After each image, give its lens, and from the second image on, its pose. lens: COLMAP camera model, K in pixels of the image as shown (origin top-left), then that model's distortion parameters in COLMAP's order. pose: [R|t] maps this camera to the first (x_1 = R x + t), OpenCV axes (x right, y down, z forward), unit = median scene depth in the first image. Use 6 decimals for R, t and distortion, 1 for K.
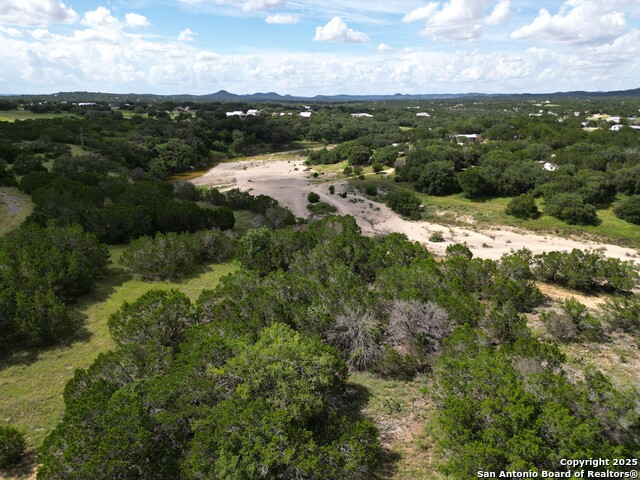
lens RADIAL K [[450.1, 0, 320.0], [0, 450.1, 240.0], [0, 0, 1]] dist [0.073170, -0.081538]
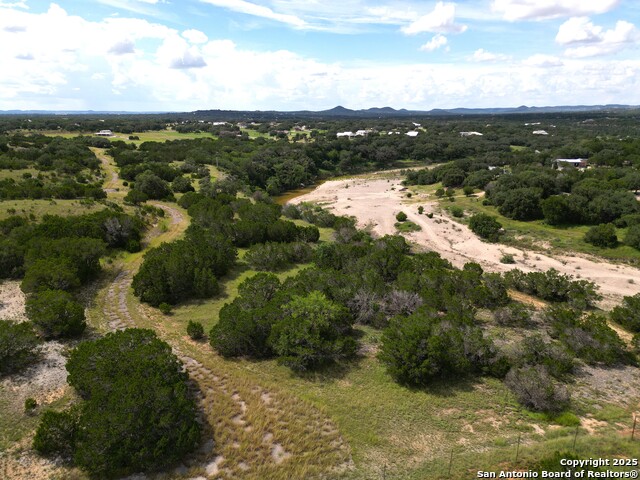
lens RADIAL K [[450.1, 0, 320.0], [0, 450.1, 240.0], [0, 0, 1]] dist [0.073170, -0.081538]
pose [[0.970645, 0.058082, -0.233400, 0.047878], [-0.064628, 0.997699, -0.020489, -0.000291], [0.231673, 0.034971, 0.972165, -0.122588]]
